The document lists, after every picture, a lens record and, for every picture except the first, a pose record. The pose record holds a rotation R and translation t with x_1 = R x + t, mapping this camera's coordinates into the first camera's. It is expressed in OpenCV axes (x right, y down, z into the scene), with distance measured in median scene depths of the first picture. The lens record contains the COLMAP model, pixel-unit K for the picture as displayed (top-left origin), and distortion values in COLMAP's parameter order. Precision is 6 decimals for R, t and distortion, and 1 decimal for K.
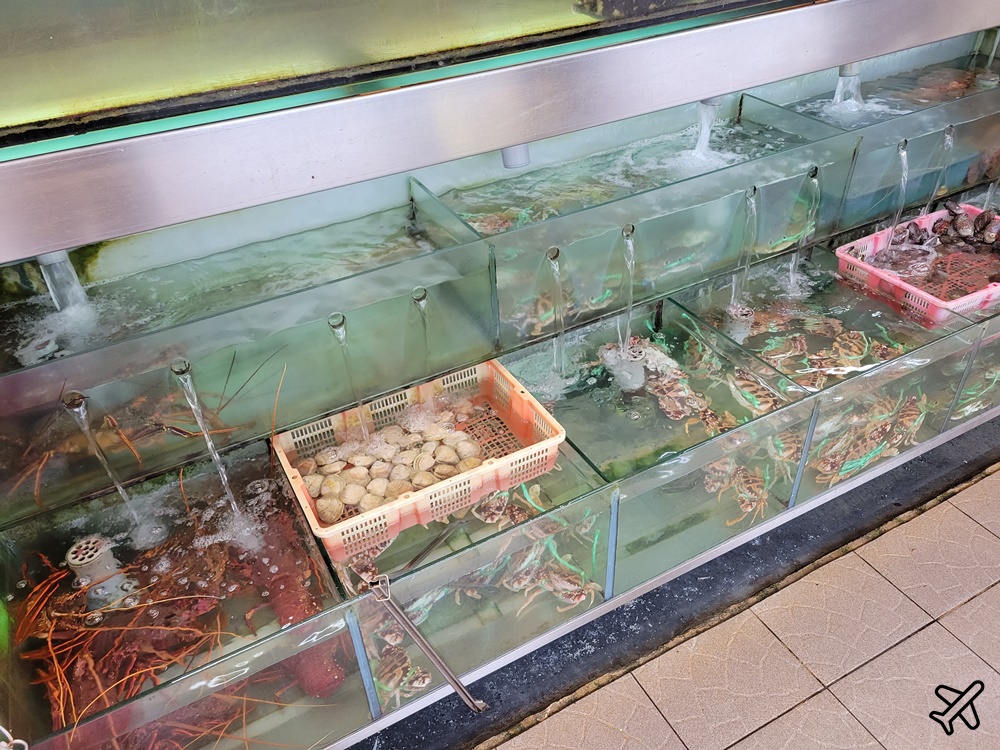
lens RADIAL K [[772.0, 0, 500.0], [0, 772.0, 375.0], [0, 0, 1]] dist [0.008179, 0.008526]
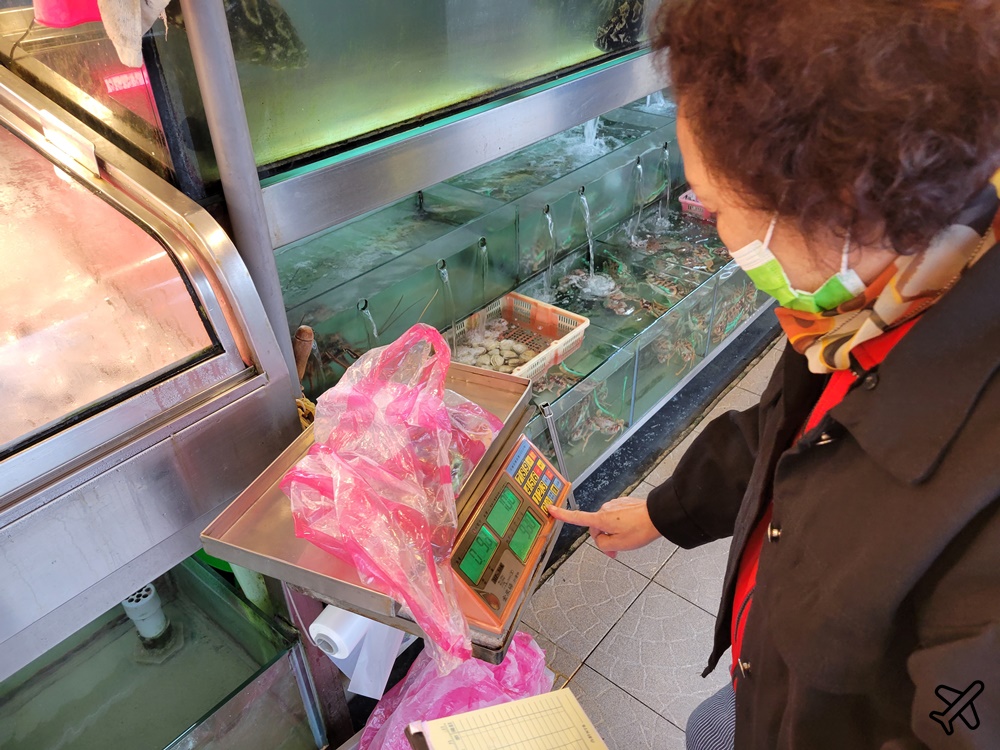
lens RADIAL K [[772.0, 0, 500.0], [0, 772.0, 375.0], [0, 0, 1]] dist [0.008179, 0.008526]
pose [[0.923569, -0.190963, 0.332495, -0.515677], [0.208838, 0.977775, -0.018517, 0.148363], [-0.321570, 0.086539, 0.942923, -0.314069]]
